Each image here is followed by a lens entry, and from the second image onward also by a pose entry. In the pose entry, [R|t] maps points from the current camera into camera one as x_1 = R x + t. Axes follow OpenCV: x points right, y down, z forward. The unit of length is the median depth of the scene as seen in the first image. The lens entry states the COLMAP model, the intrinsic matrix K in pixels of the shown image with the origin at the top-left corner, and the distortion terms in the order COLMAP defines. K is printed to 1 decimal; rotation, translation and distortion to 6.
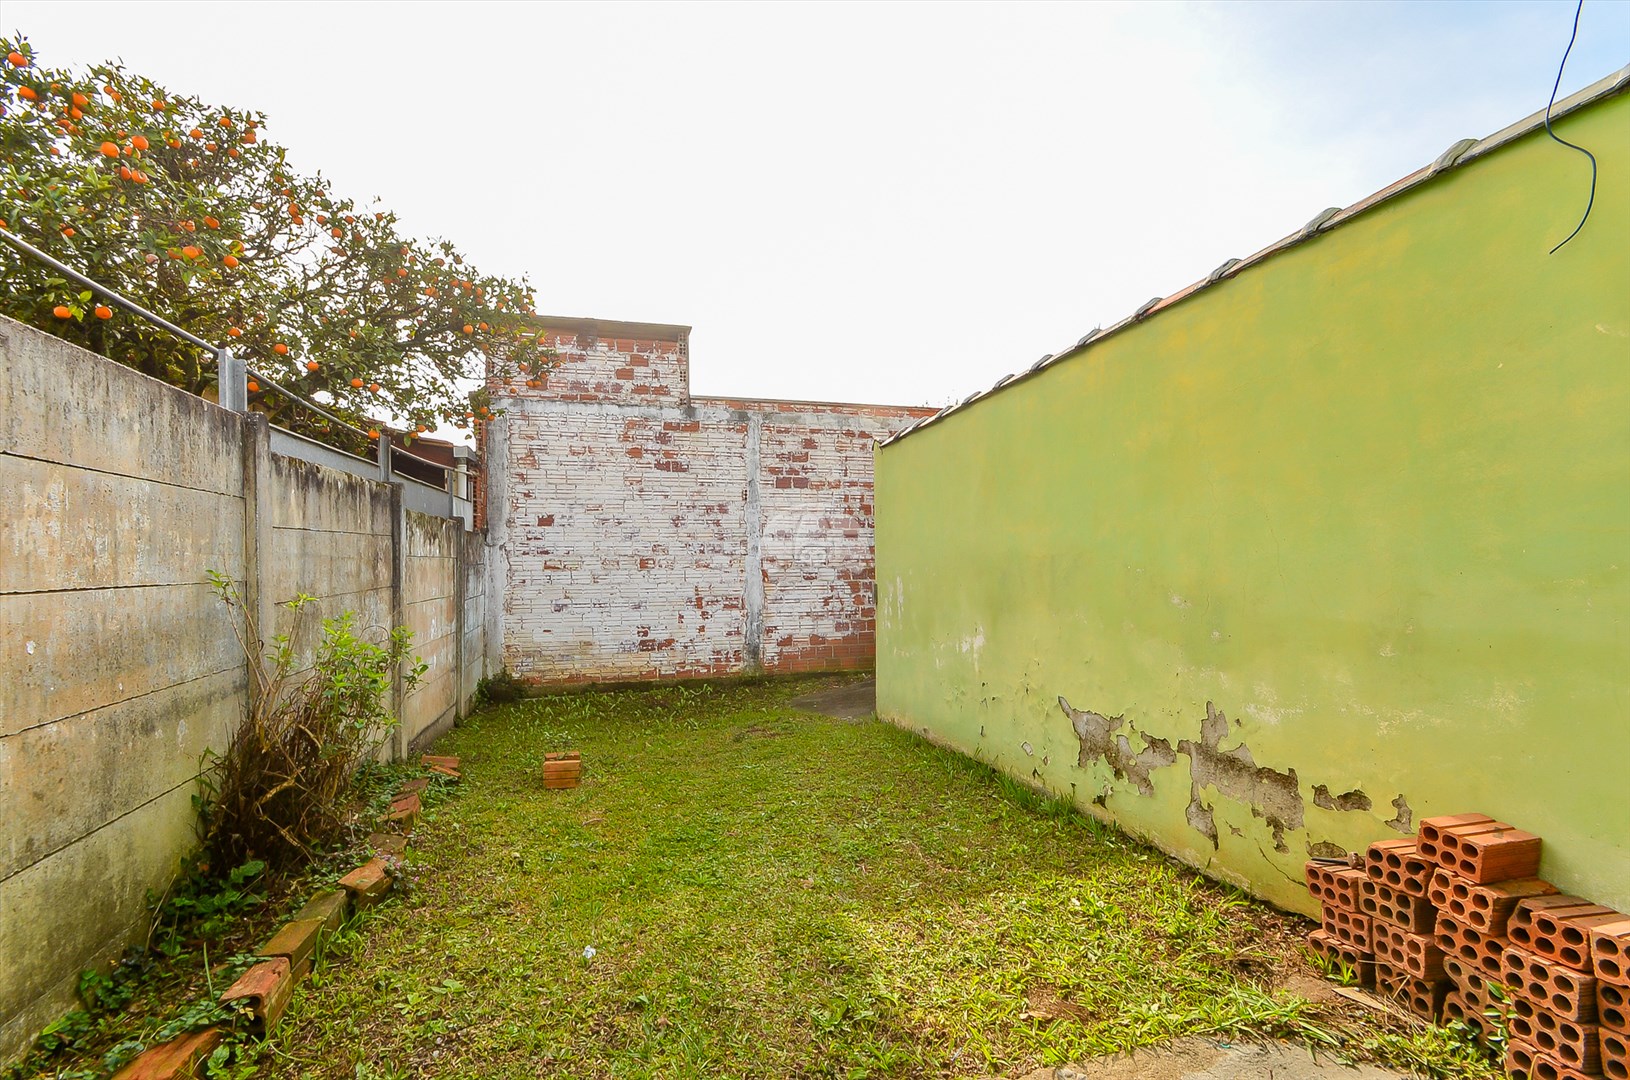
lens RADIAL K [[704.2, 0, 793.1], [0, 704.2, 550.1], [0, 0, 1]] dist [0.016910, -0.015643]
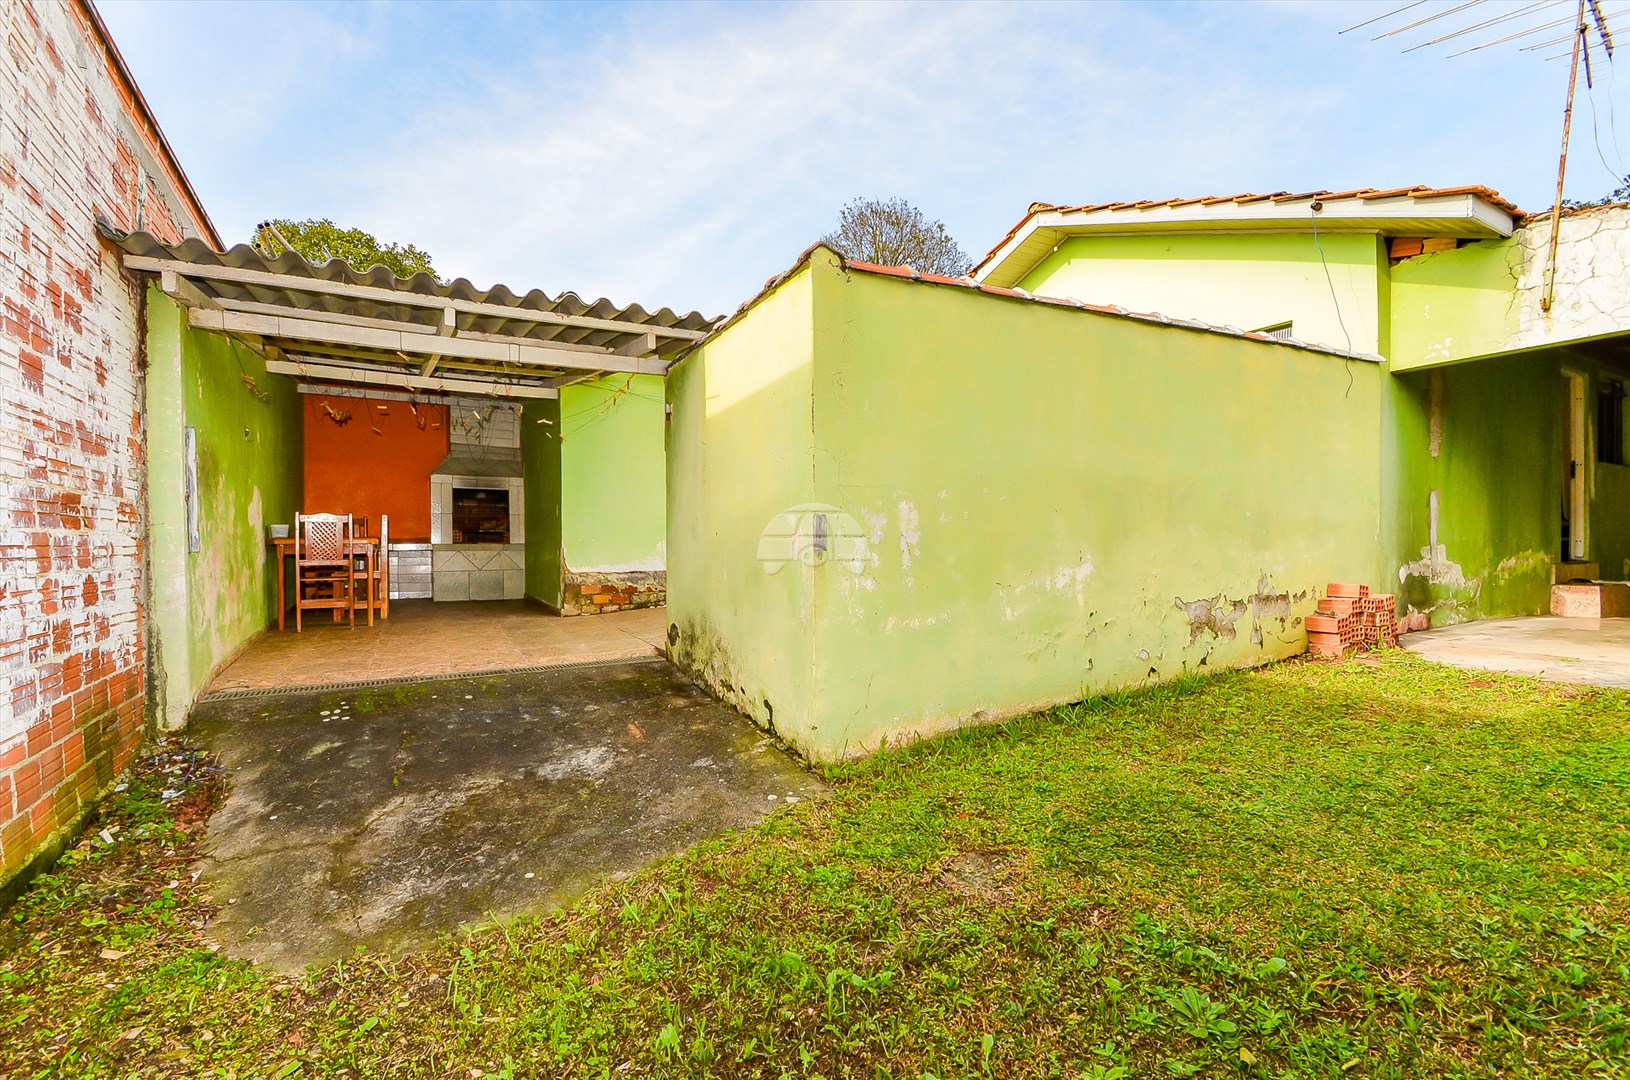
lens RADIAL K [[719.1, 0, 790.0], [0, 719.1, 557.8], [0, 0, 1]] dist [0.018211, -0.017819]
pose [[-0.240868, -0.005426, 0.970543, -0.757951], [-0.001427, 0.999985, 0.005236, 0.145388], [-0.970557, -0.000123, -0.240872, 2.155848]]
